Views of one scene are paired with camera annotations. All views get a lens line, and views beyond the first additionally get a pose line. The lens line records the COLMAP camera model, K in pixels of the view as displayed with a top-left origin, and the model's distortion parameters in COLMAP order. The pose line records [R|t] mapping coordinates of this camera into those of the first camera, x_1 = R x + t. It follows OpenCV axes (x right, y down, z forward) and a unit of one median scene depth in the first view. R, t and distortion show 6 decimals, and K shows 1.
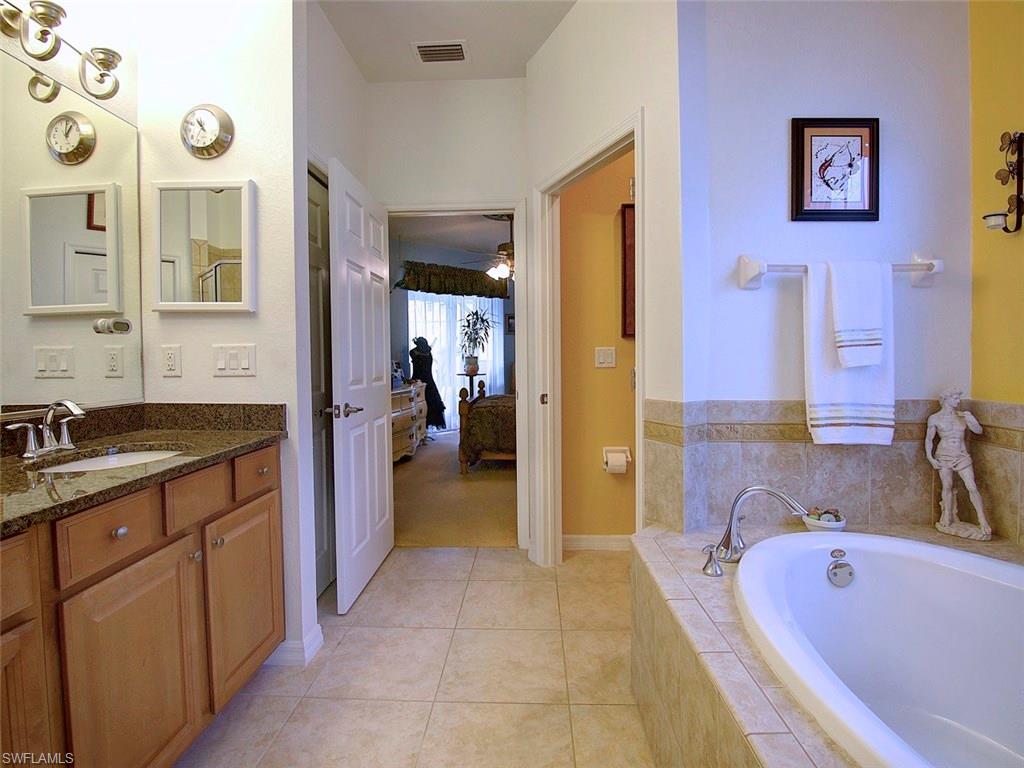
lens RADIAL K [[491.5, 0, 511.2], [0, 491.5, 378.4], [0, 0, 1]] dist [-0.021340, -0.003675]
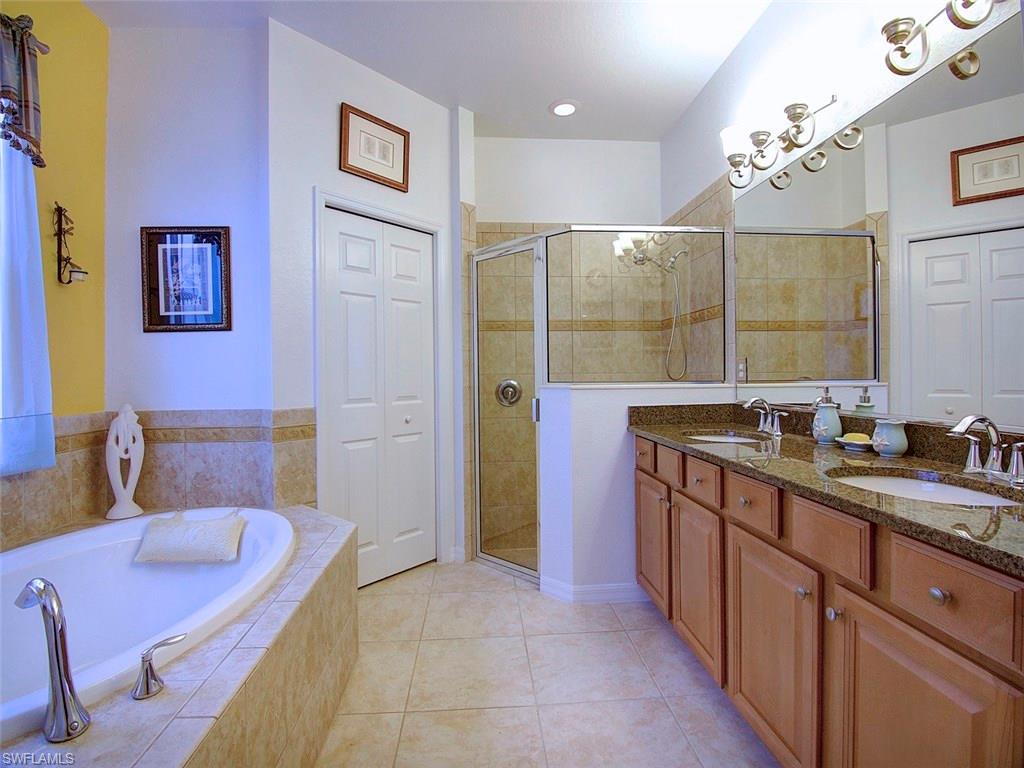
lens RADIAL K [[491.5, 0, 511.5], [0, 491.5, 380.1], [0, 0, 1]] dist [-0.021340, -0.003675]
pose [[-0.994005, 0.014596, -0.108358, -0.034163], [0.008302, 0.998264, 0.058313, -0.080903], [0.109021, 0.057064, -0.992400, 1.967532]]
